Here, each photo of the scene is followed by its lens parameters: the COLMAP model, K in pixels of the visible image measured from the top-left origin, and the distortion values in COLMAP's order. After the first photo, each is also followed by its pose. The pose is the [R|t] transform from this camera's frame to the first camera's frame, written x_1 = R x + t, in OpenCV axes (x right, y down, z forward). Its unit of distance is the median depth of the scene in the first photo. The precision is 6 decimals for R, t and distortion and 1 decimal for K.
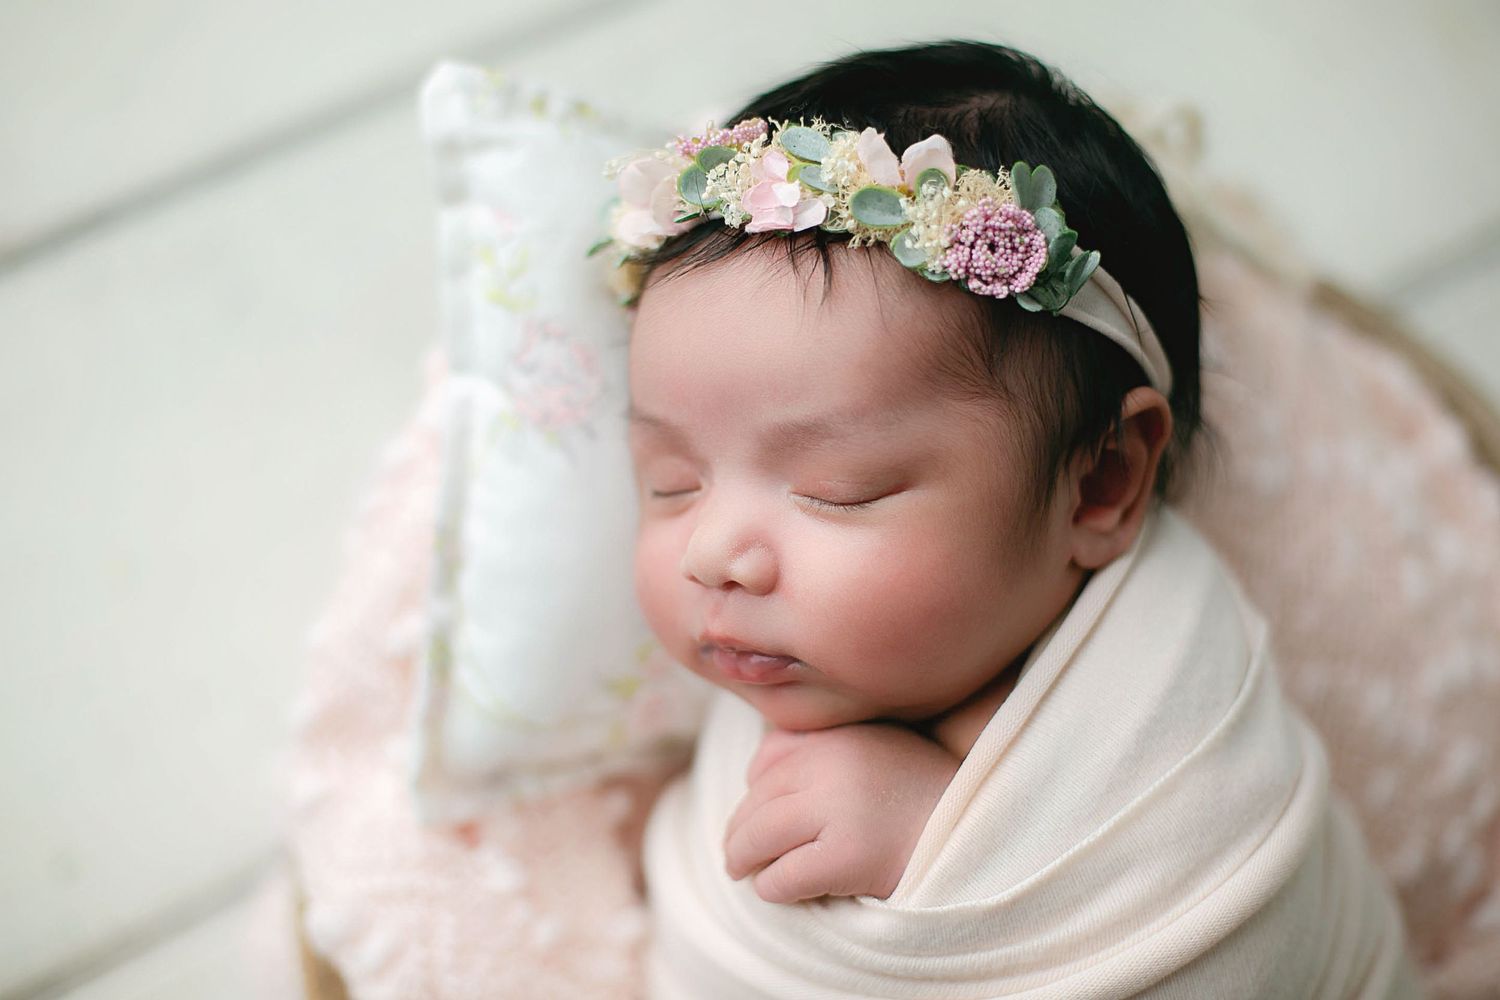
lens RADIAL K [[2204.4, 0, 748.2], [0, 2204.4, 507.8], [0, 0, 1]] dist [-0.038413, 0.000000]
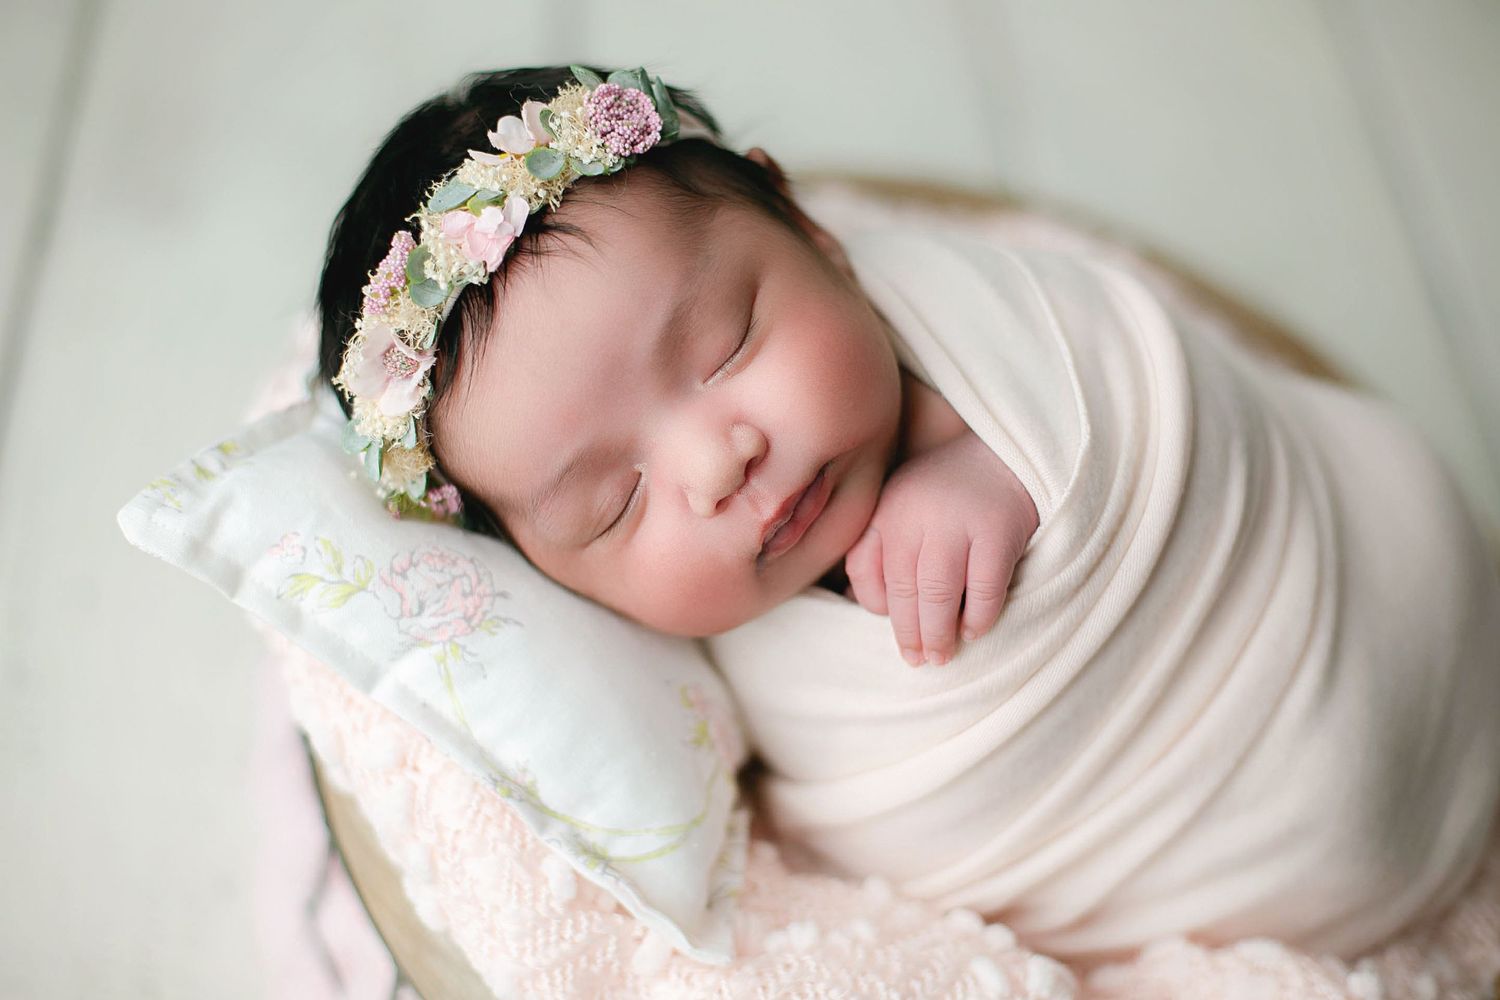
lens RADIAL K [[2204.4, 0, 742.4], [0, 2204.4, 496.8], [0, 0, 1]] dist [-0.038413, 0.000000]
pose [[0.463310, -0.759608, 0.456442, -0.517837], [0.845885, 0.532640, 0.027804, 0.009173], [-0.264239, 0.373216, 0.889319, 0.025870]]
